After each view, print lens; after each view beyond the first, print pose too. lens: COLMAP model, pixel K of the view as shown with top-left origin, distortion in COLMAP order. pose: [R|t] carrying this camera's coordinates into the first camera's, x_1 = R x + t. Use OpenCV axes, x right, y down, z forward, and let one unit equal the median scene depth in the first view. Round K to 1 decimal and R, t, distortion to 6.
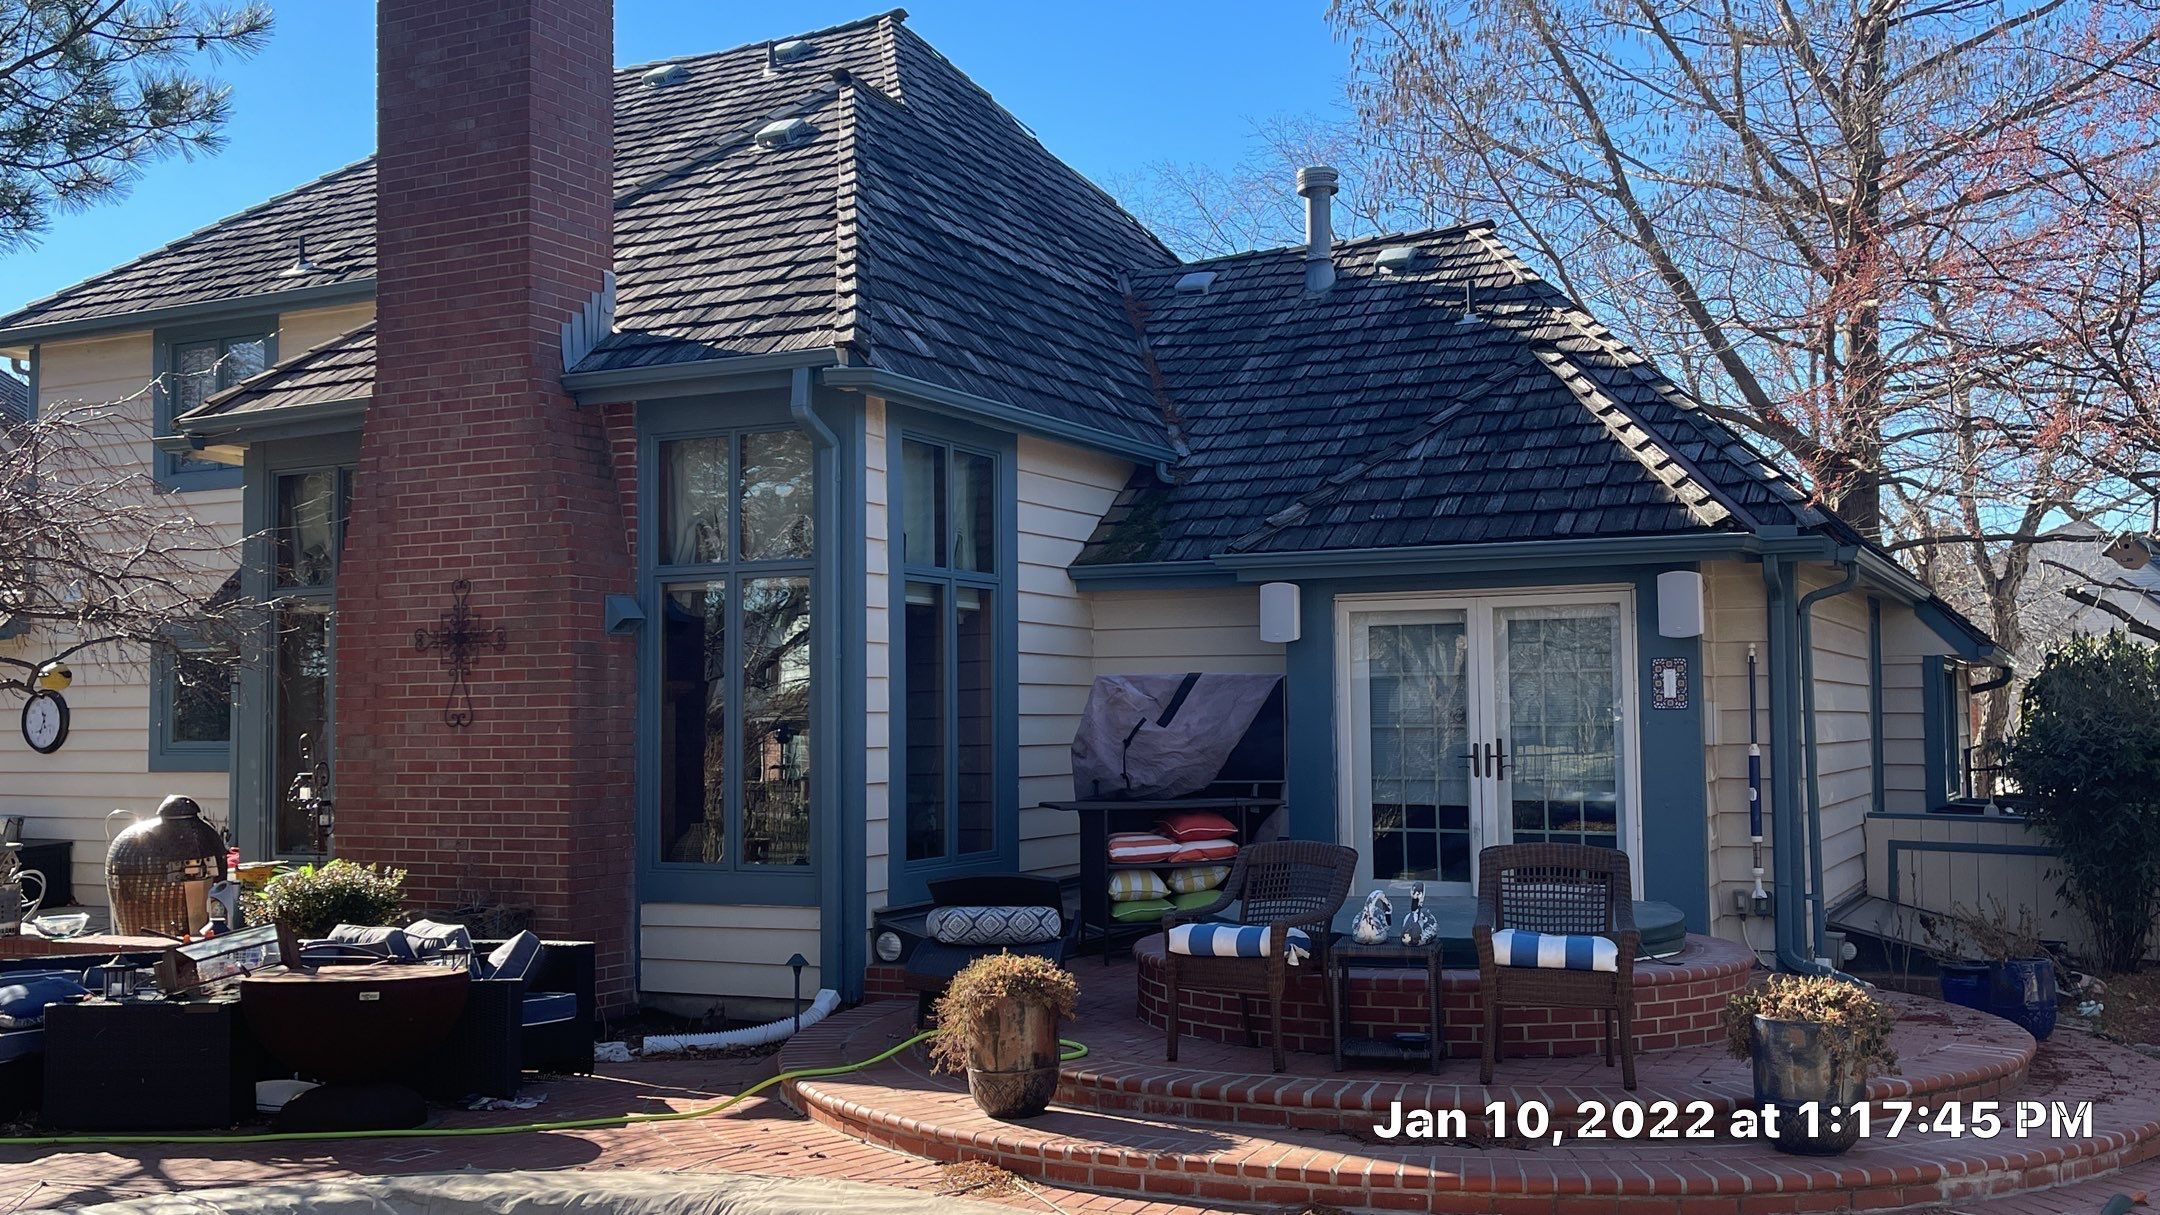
lens RADIAL K [[2161.2, 0, 1080.5], [0, 2161.2, 617.6], [0, 0, 1]] dist [0.056427, -0.012429]
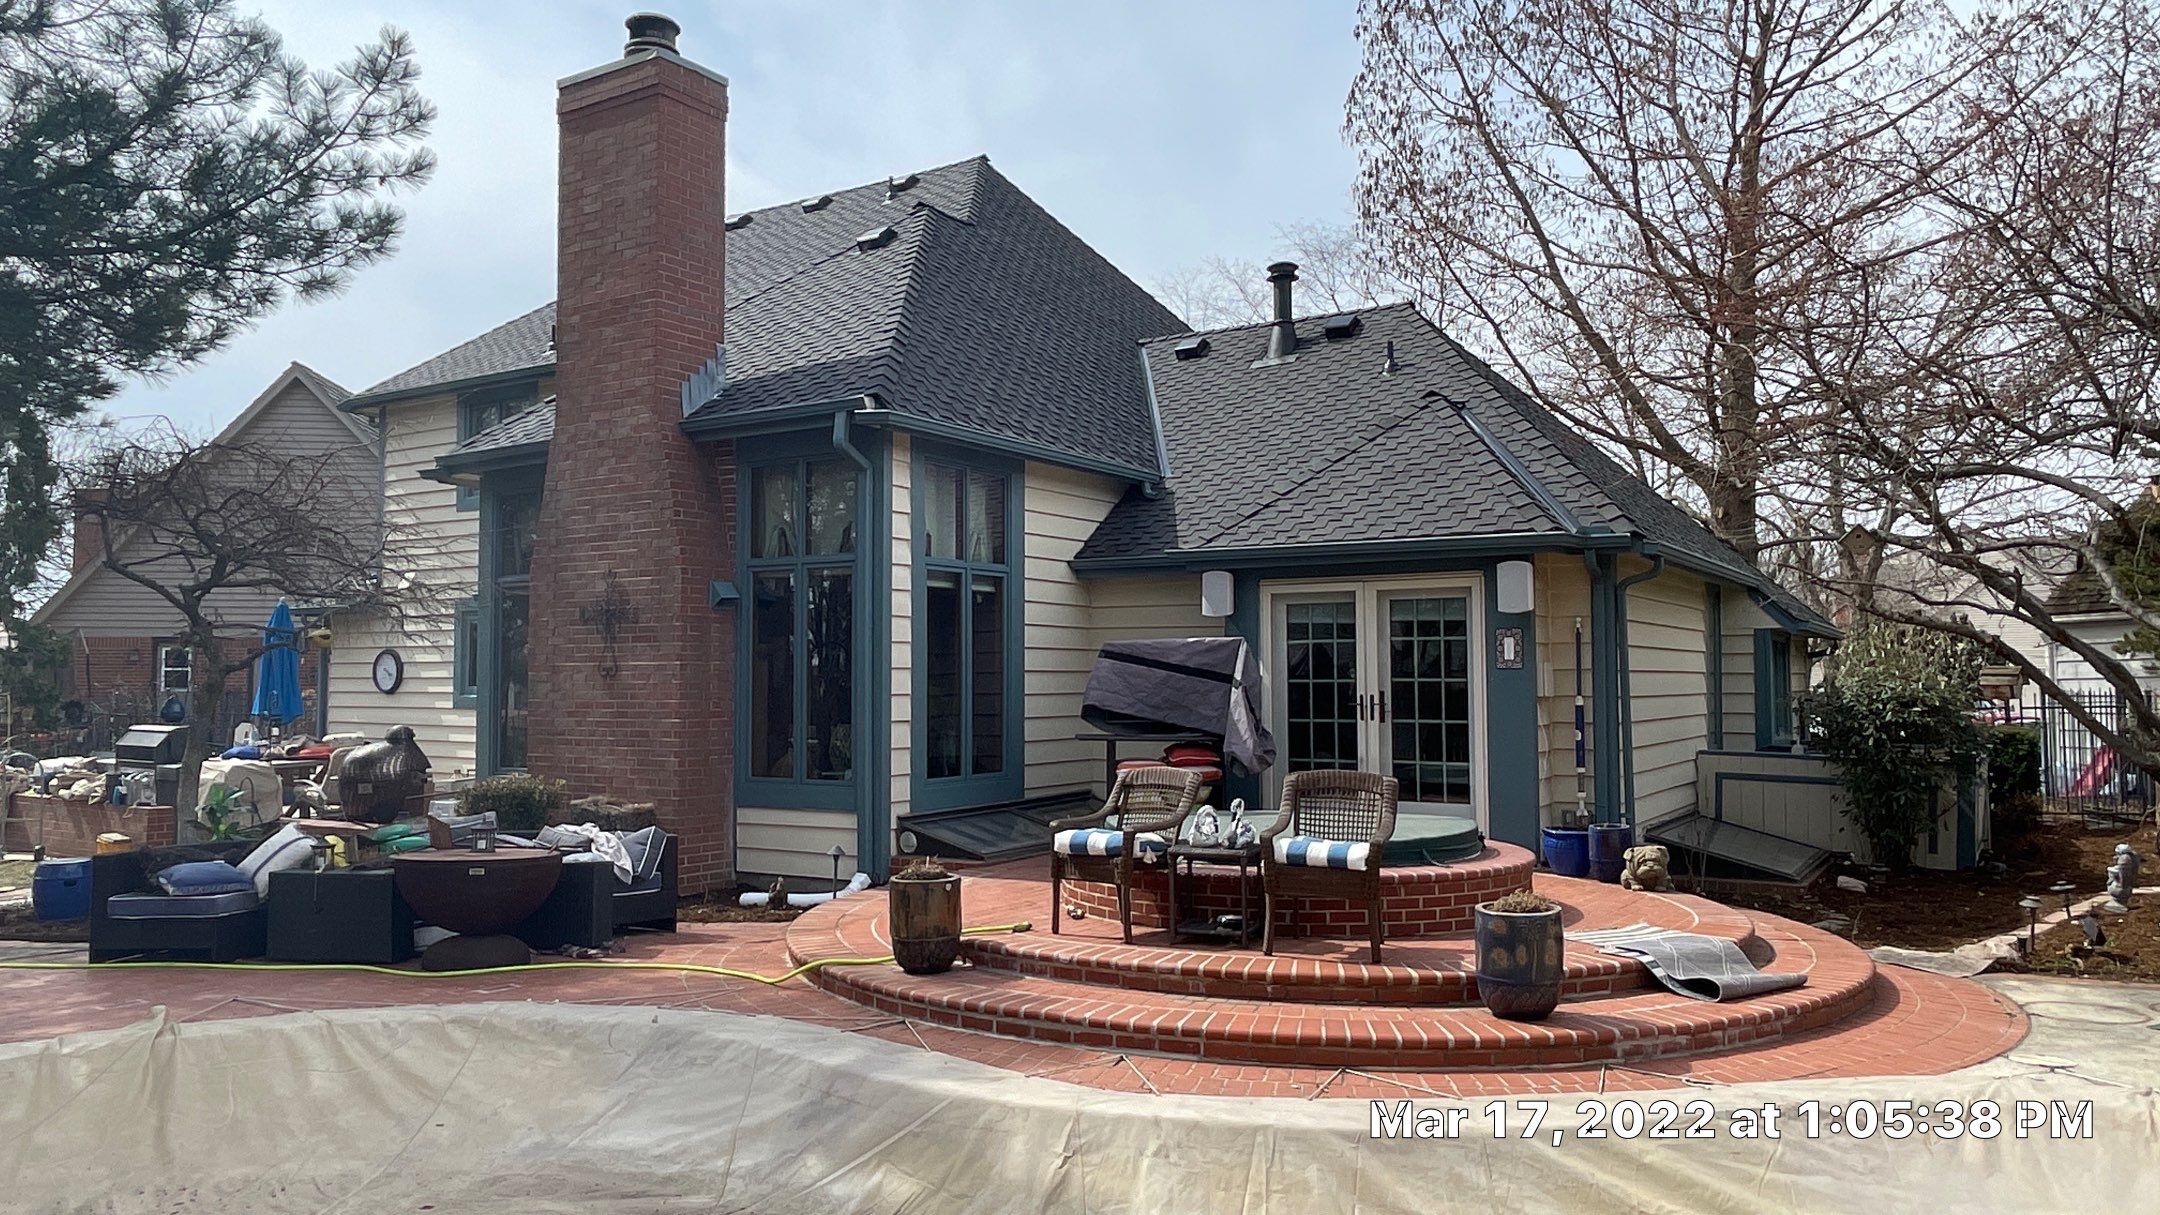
lens RADIAL K [[1571.1, 0, 1078.4], [0, 1571.1, 624.5], [0, 0, 1]] dist [0.030161, -0.002957]
pose [[0.993822, 0.002140, -0.110969, 0.118828], [-0.000618, 0.999905, 0.013754, 0.003089], [0.110988, -0.013601, 0.993729, 0.041845]]
